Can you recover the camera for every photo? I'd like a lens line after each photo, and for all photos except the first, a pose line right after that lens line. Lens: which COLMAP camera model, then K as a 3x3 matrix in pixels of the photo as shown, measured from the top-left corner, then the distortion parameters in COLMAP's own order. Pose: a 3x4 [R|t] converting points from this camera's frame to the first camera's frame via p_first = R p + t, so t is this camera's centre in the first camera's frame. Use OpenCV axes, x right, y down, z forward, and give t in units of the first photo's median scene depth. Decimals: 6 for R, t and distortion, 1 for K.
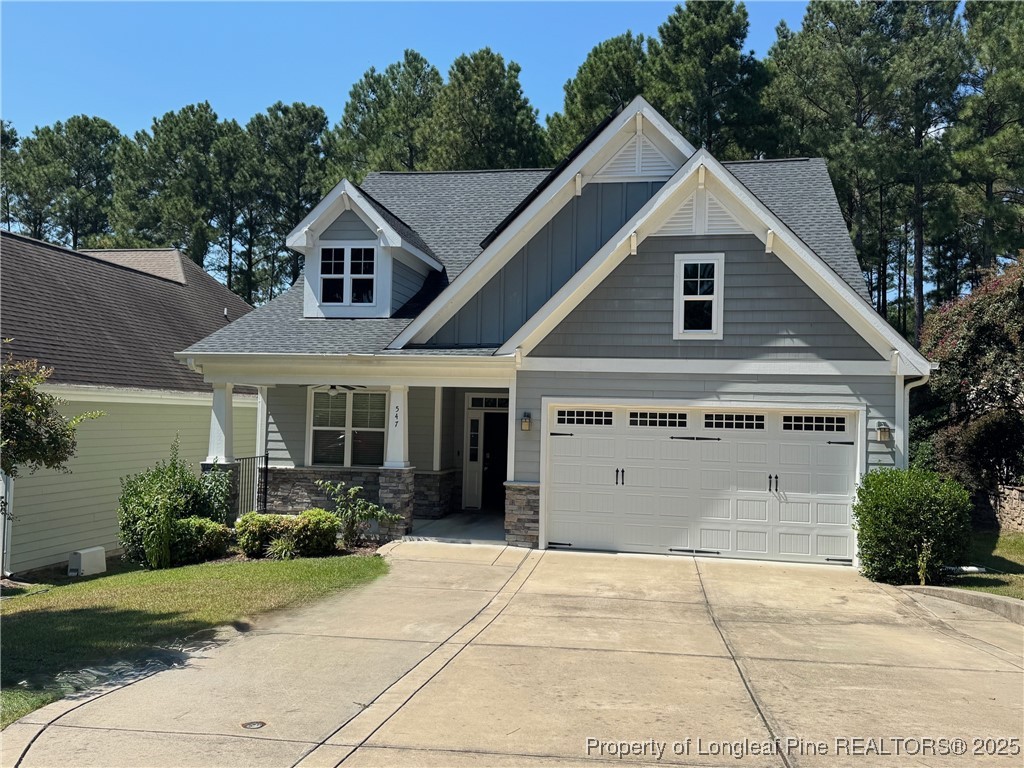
lens RADIAL K [[730.4, 0, 490.0], [0, 730.4, 383.4], [0, 0, 1]] dist [0.110881, -0.180806]
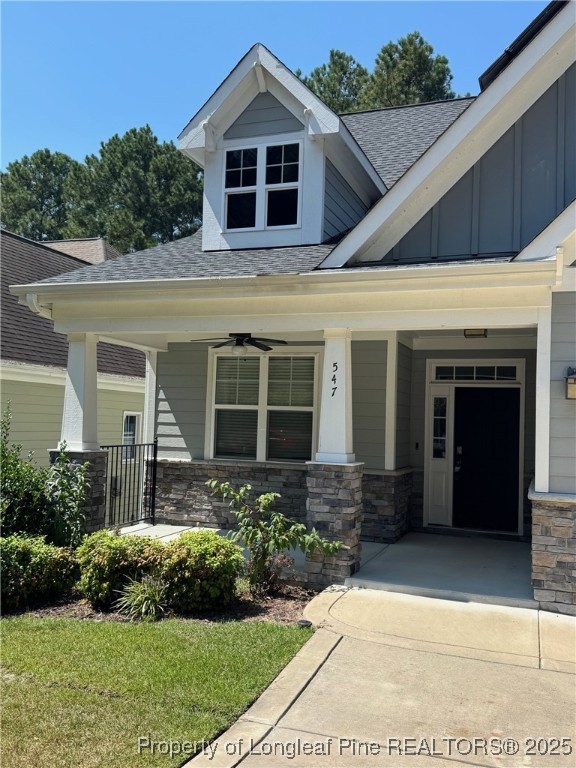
lens RADIAL K [[547.8, 0, 287.9], [0, 547.8, 386.4], [0, 0, 1]] dist [0.110881, -0.180806]
pose [[0.984829, -0.004866, -0.173461, -0.077690], [-0.000894, 0.999451, -0.033114, 0.059616], [0.173527, 0.032766, 0.984284, 0.485792]]
